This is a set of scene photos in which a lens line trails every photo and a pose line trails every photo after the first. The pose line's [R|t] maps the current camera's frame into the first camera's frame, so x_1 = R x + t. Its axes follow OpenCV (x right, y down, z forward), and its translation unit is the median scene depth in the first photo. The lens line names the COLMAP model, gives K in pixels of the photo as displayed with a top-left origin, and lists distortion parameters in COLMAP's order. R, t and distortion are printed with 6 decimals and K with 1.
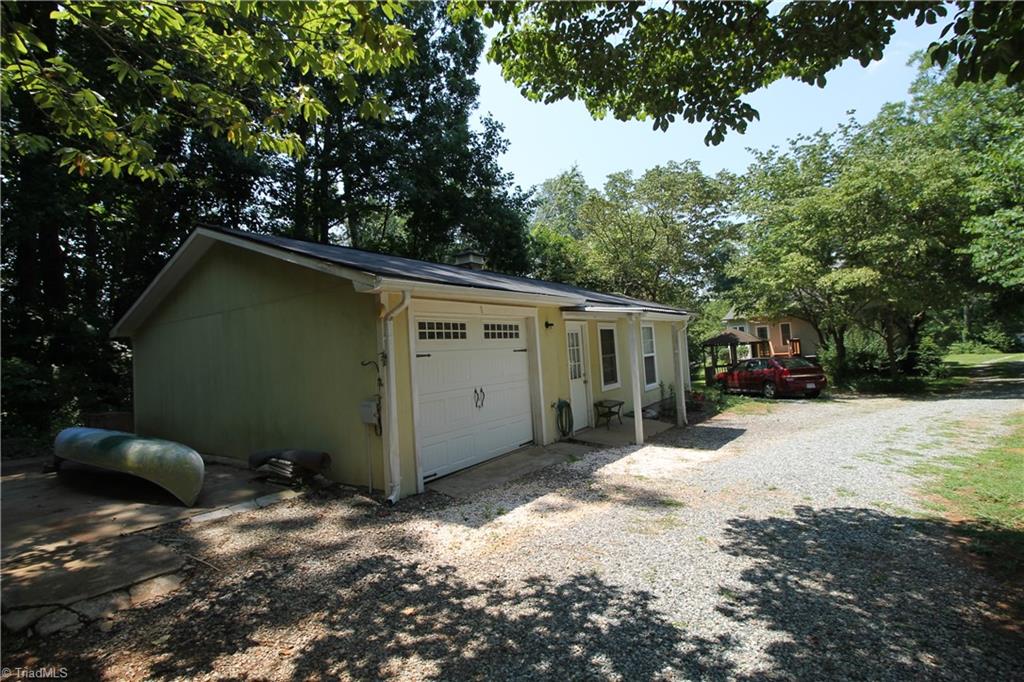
lens RADIAL K [[476.2, 0, 509.6], [0, 476.2, 329.4], [0, 0, 1]] dist [0.000310, -0.013643]
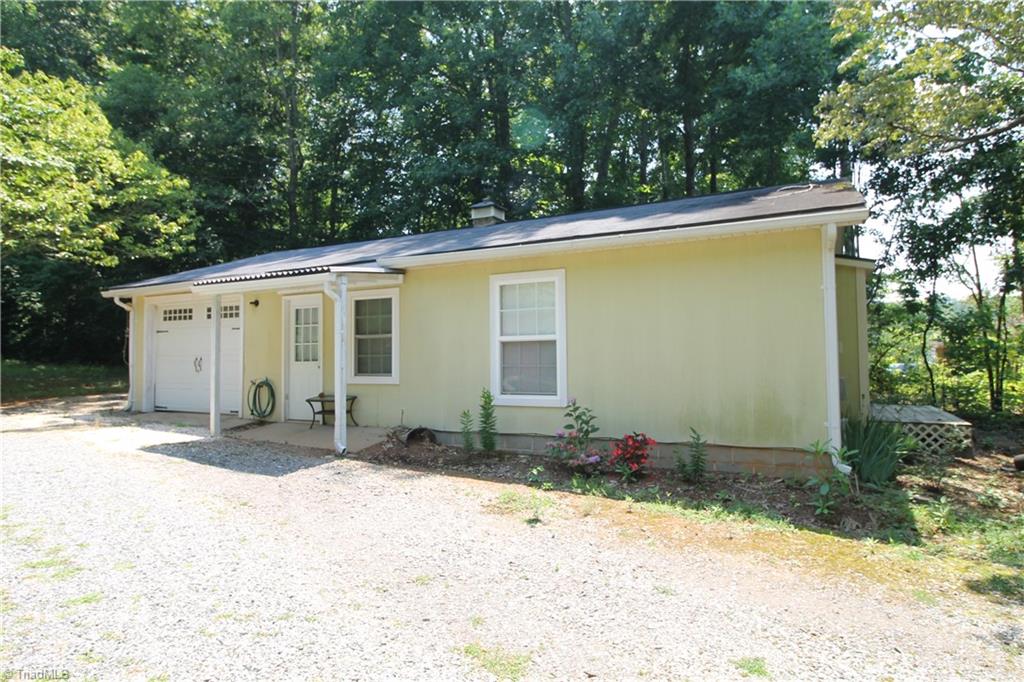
lens RADIAL K [[614.3, 0, 510.6], [0, 614.3, 328.3], [0, 0, 1]] dist [-0.001317, -0.004876]
pose [[0.103592, 0.034217, -0.994031, 1.745683], [0.063315, 0.997154, 0.040923, 0.029819], [0.992603, -0.067176, 0.101131, 1.729024]]
